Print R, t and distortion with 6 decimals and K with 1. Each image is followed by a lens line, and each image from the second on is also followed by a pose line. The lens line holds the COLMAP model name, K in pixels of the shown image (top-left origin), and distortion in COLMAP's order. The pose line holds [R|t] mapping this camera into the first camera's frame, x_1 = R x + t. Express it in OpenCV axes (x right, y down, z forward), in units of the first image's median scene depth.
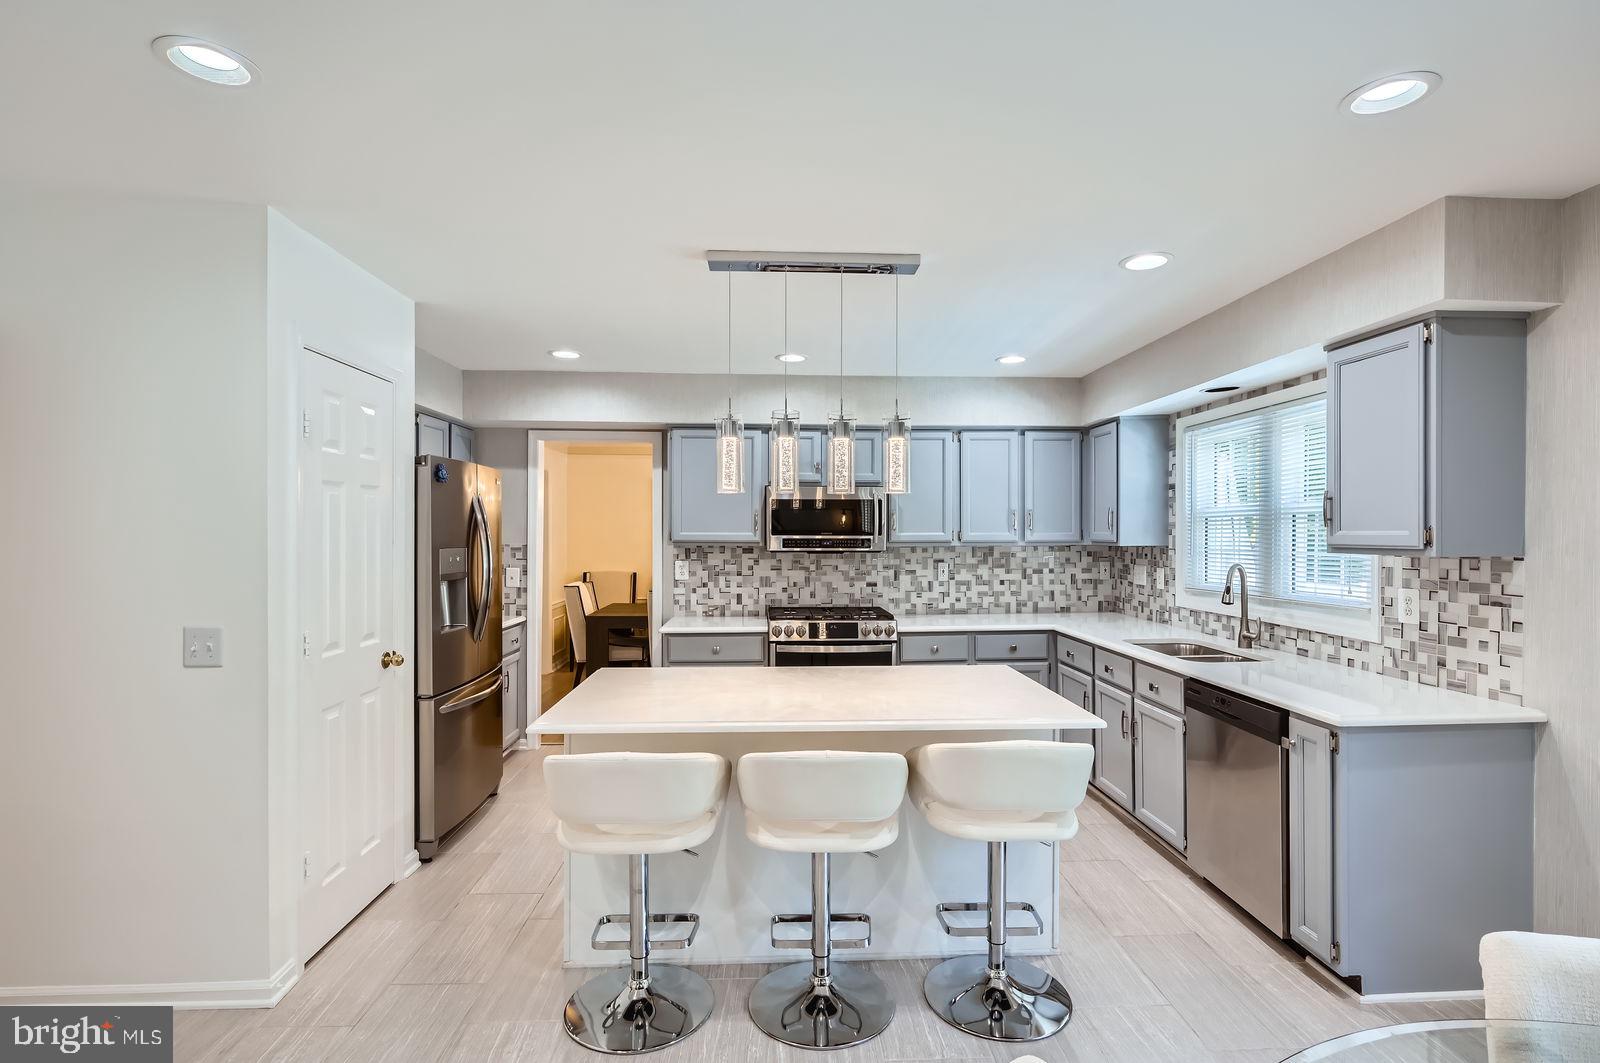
lens RADIAL K [[768.6, 0, 800.3], [0, 768.6, 536.2], [0, 0, 1]] dist [-0.001997, -0.001303]
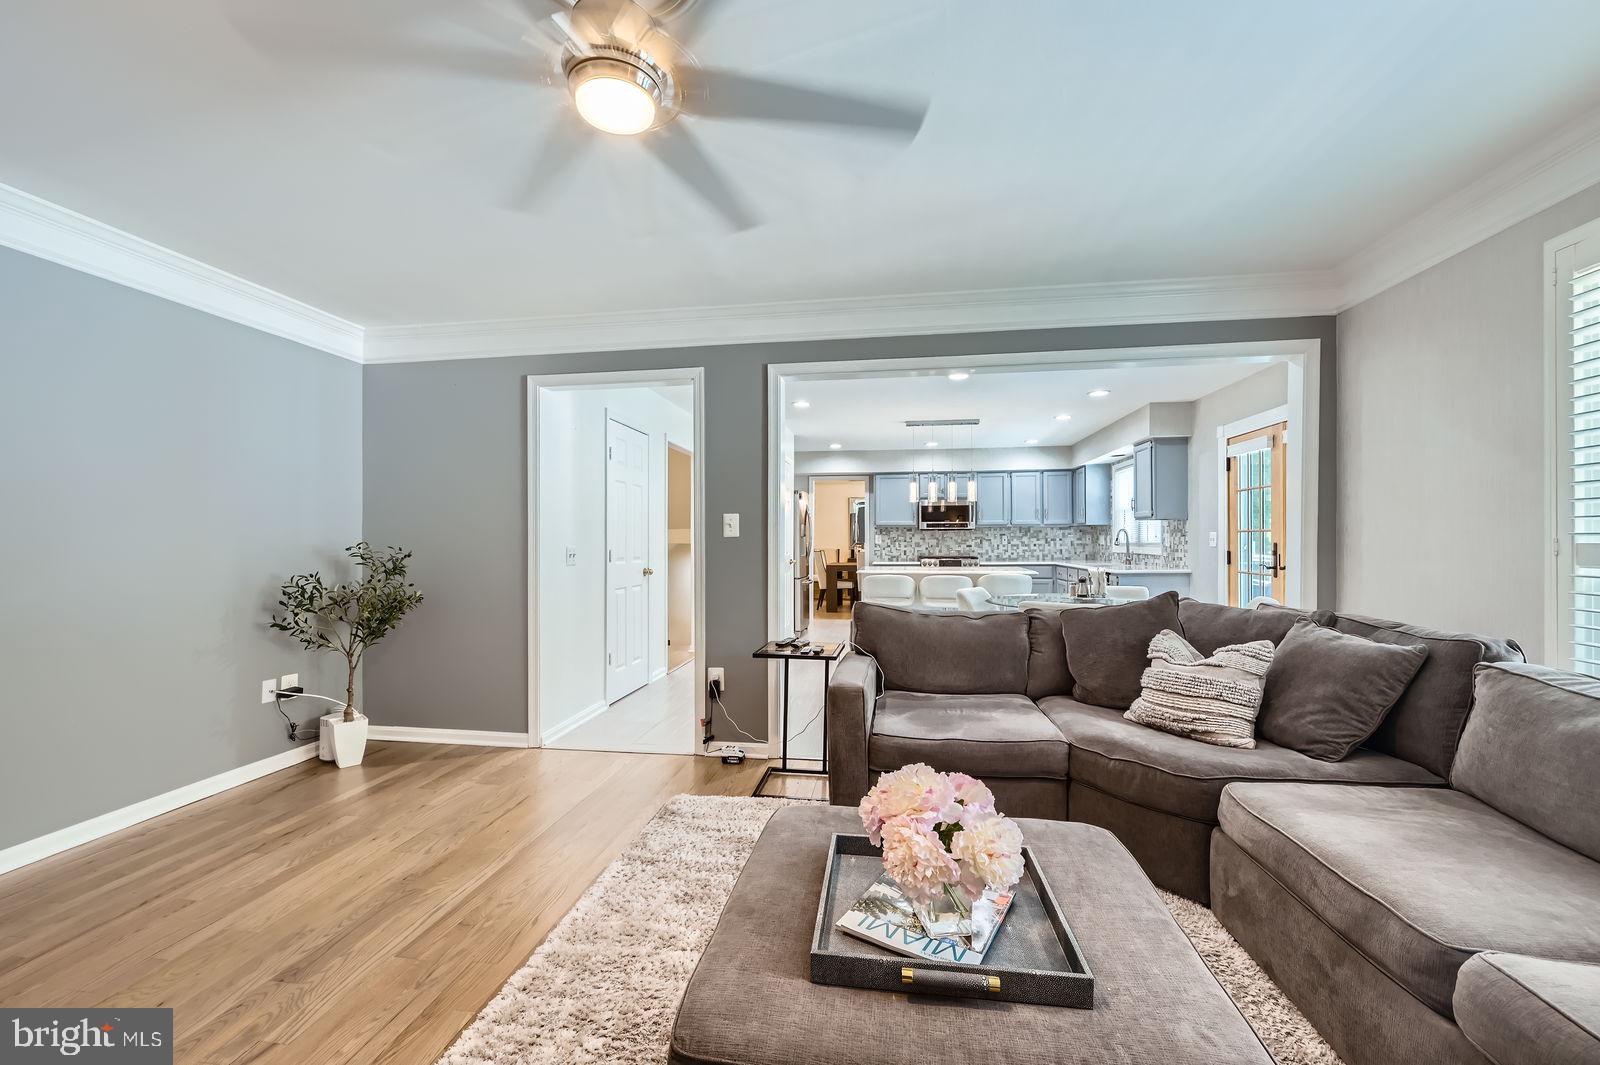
lens RADIAL K [[634.4, 0, 803.3], [0, 634.4, 535.0], [0, 0, 1]] dist [-0.003656, 0.000817]
pose [[0.982889, -0.004524, -0.184141, -0.035081], [0.002160, 0.999913, -0.013035, 0.058730], [0.184184, 0.012414, 0.982813, -0.840629]]
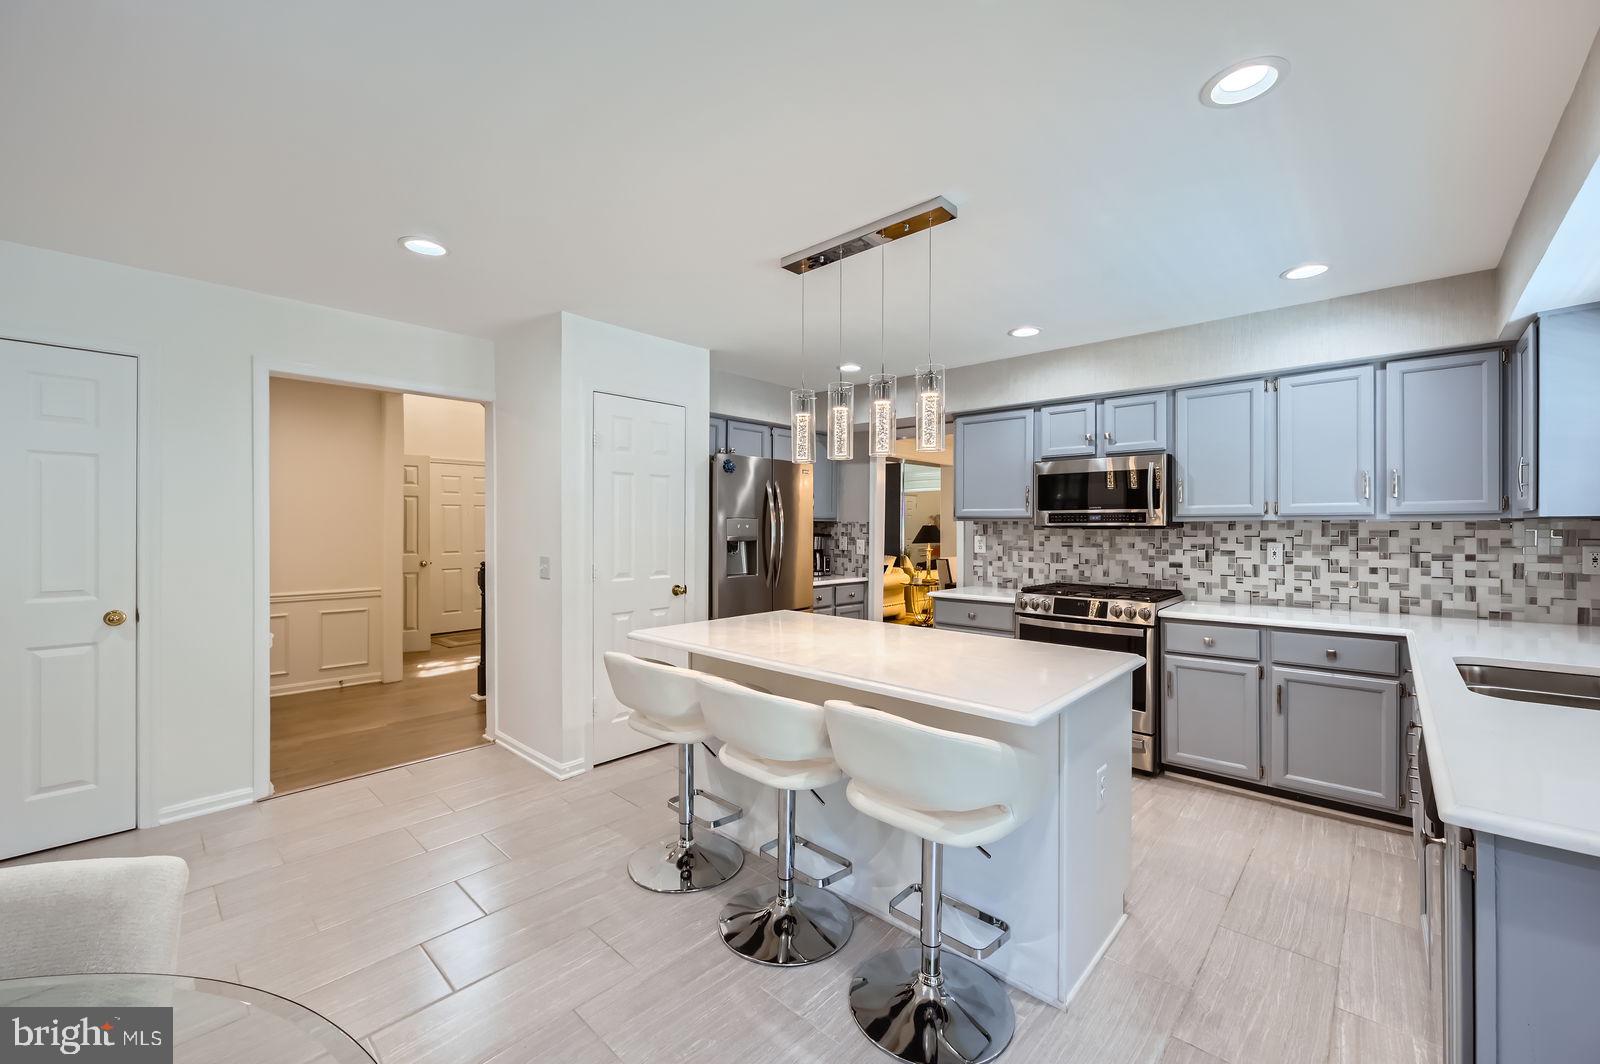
lens RADIAL K [[634.4, 0, 802.7], [0, 634.4, 526.3], [0, 0, 1]] dist [-0.003656, 0.000817]
pose [[0.705323, 0.001782, -0.708884, 0.334769], [-0.005788, 0.999978, -0.003245, 0.024400], [0.708862, 0.006392, 0.705318, 0.186614]]
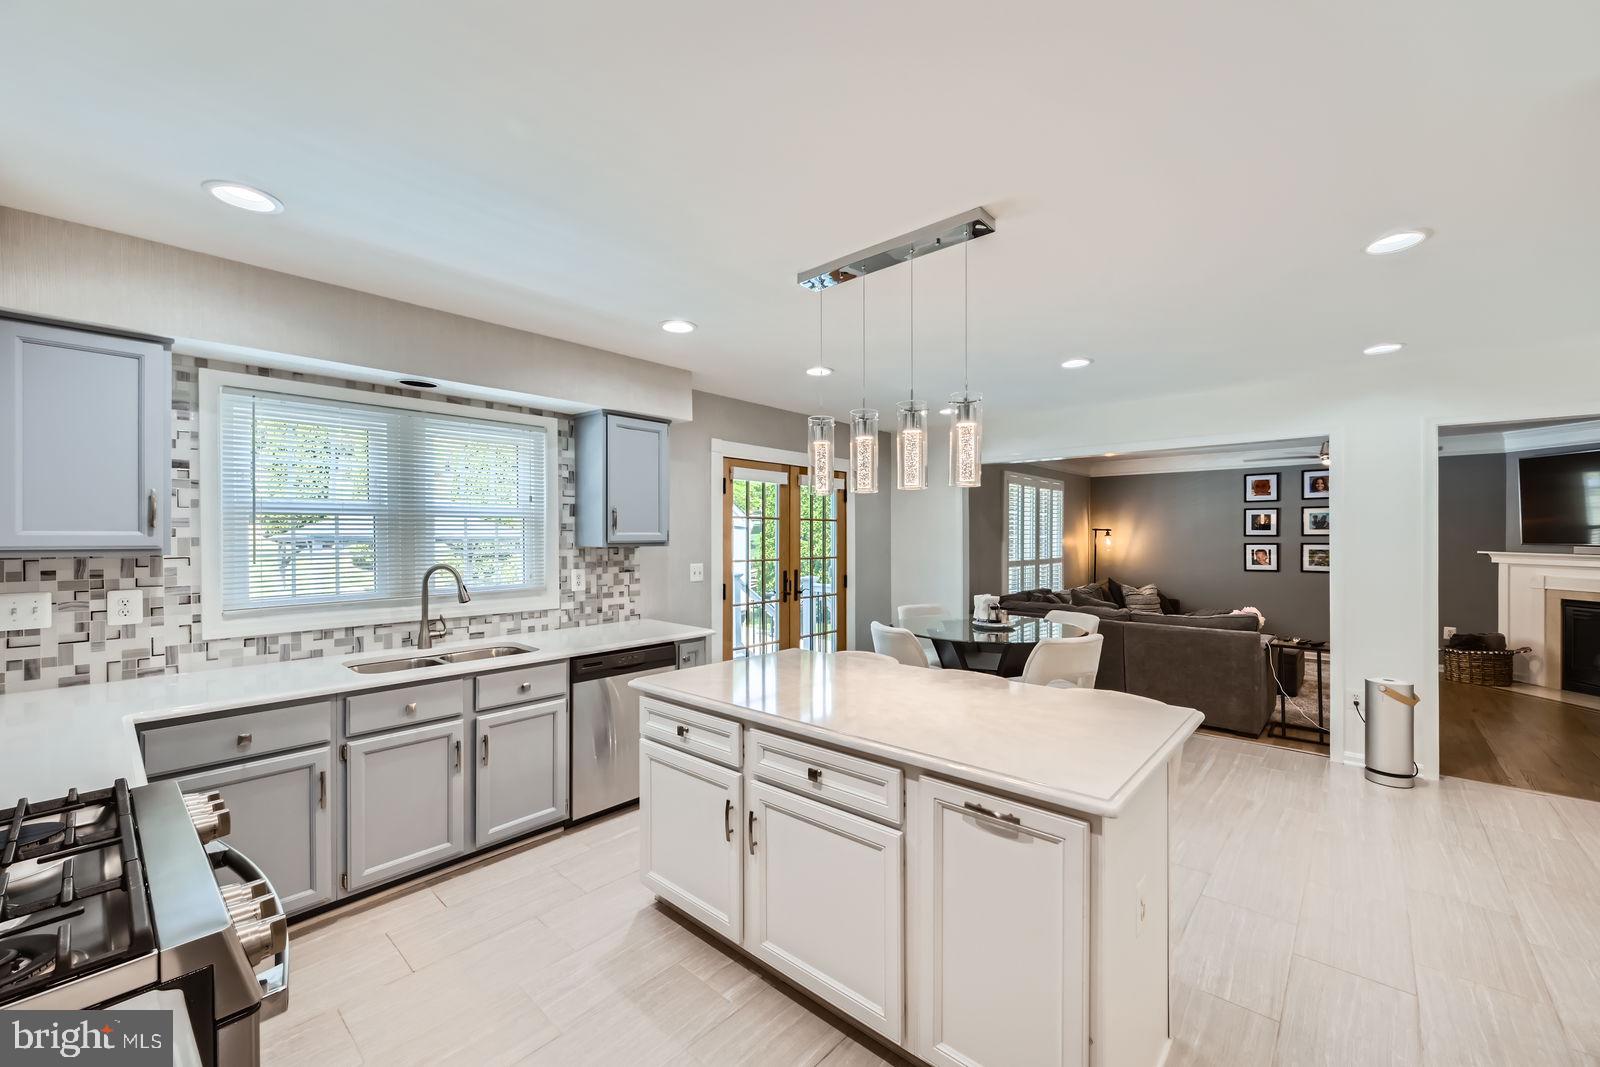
lens RADIAL K [[634.4, 0, 804.0], [0, 634.4, 538.1], [0, 0, 1]] dist [-0.003656, 0.000817]
pose [[-0.722090, -0.000980, 0.691799, -0.264792], [0.005270, 0.999962, 0.006917, -0.001202], [-0.691780, 0.008640, -0.722057, 0.950016]]
